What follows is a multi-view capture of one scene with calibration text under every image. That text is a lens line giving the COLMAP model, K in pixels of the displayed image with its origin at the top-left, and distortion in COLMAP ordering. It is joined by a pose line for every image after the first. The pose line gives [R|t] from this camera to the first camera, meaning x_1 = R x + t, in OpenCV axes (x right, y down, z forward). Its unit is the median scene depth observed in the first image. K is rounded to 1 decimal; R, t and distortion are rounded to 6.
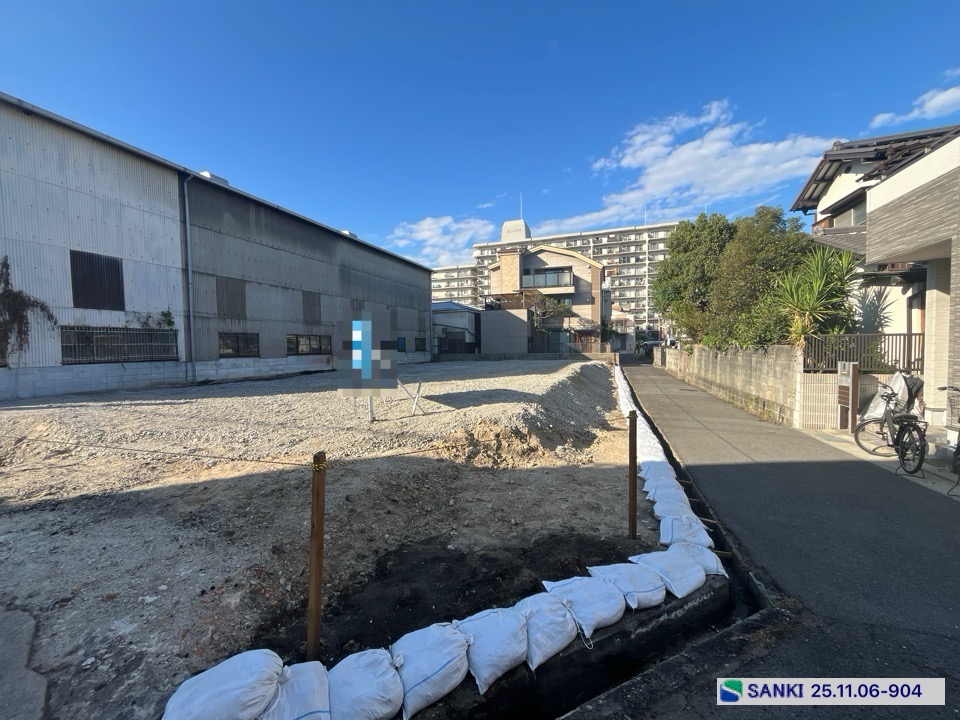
lens RADIAL K [[389.3, 0, 477.0], [0, 389.3, 360.8], [0, 0, 1]] dist [-0.002971, 0.000113]
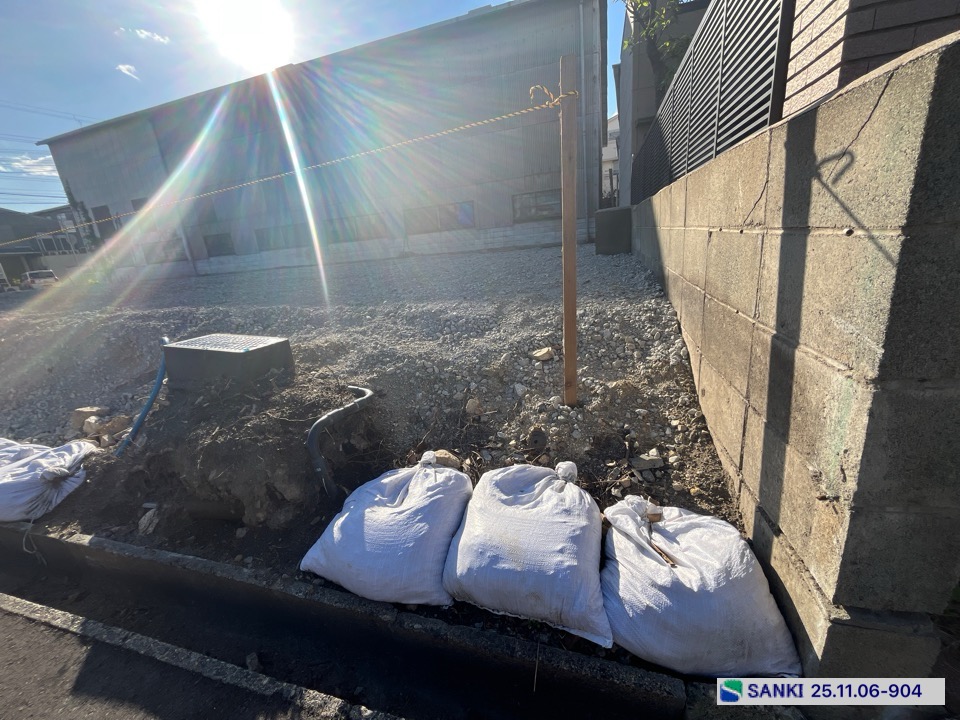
lens RADIAL K [[389.3, 0, 478.8], [0, 389.3, 356.6], [0, 0, 1]] dist [-0.002971, 0.000113]
pose [[0.033917, 0.328795, -0.943792, 0.899213], [0.066524, 0.941498, 0.330387, -0.078697], [0.997208, -0.073990, 0.010060, 2.329489]]
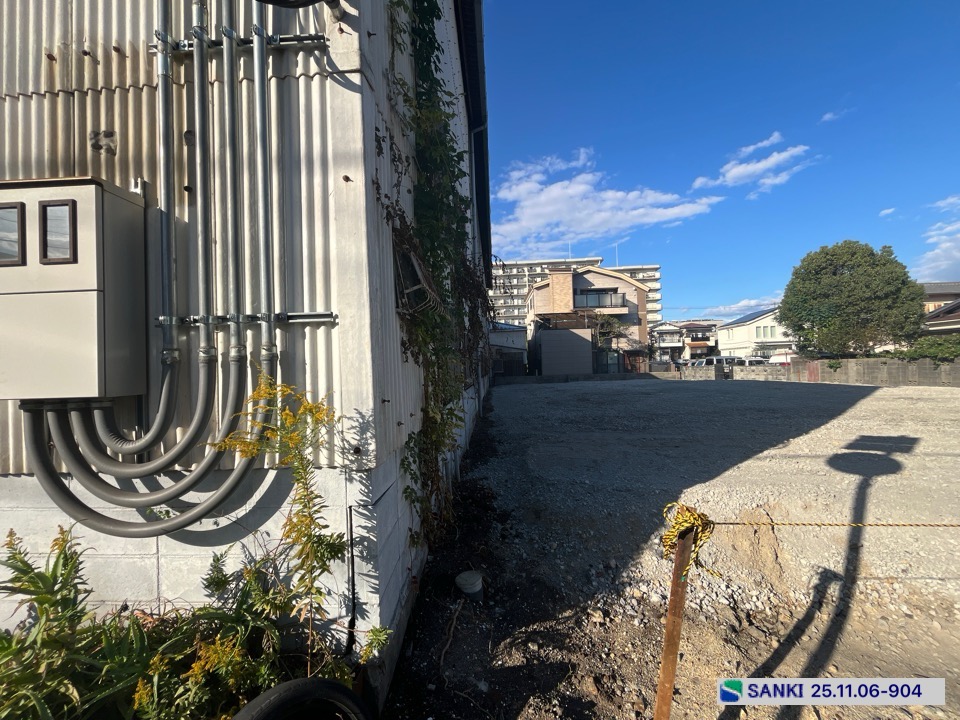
lens RADIAL K [[389.3, 0, 473.4], [0, 389.3, 360.6], [0, 0, 1]] dist [-0.002971, 0.000113]
pose [[0.959991, -0.009919, 0.279854, -1.088863], [0.029018, 0.997516, -0.064184, 0.001420], [-0.278522, 0.069737, 0.957895, 0.393917]]
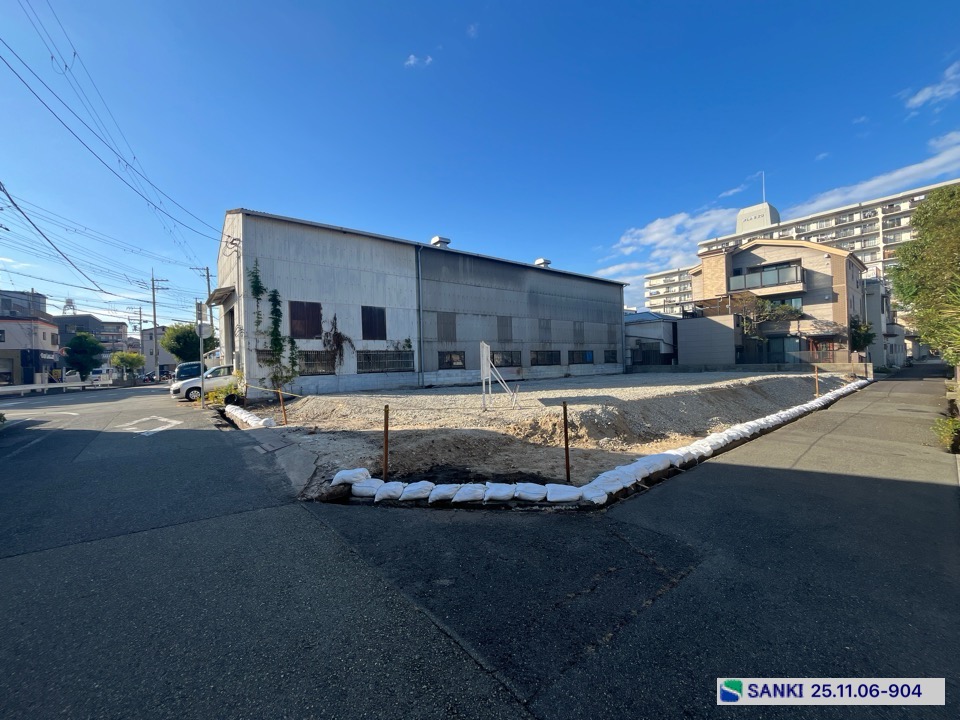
lens RADIAL K [[389.3, 0, 477.4], [0, 389.3, 361.4], [0, 0, 1]] dist [-0.002971, 0.000113]
pose [[0.848856, -0.010915, -0.528511, 0.253448], [-0.004013, 0.999625, -0.027089, 0.001473], [0.528609, 0.025115, 0.848494, -0.155465]]
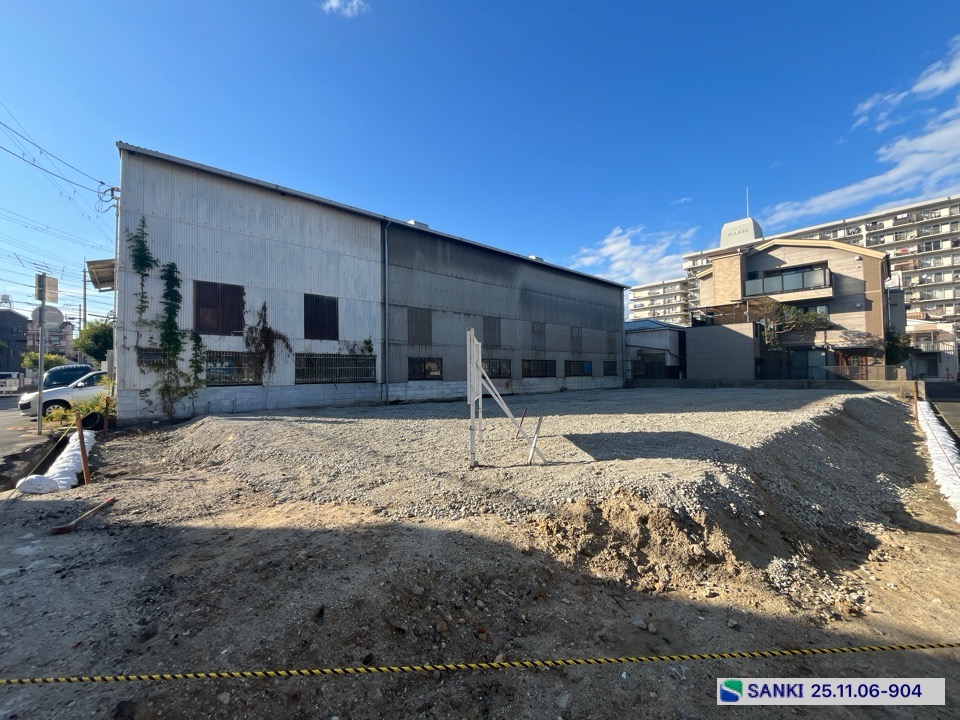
lens RADIAL K [[389.3, 0, 477.0], [0, 389.3, 360.8], [0, 0, 1]] dist [-0.002971, 0.000113]
pose [[0.874993, -0.010190, -0.484029, 0.053972], [-0.019839, 0.998184, -0.056878, -0.004644], [0.483729, 0.059371, 0.873202, 0.157658]]
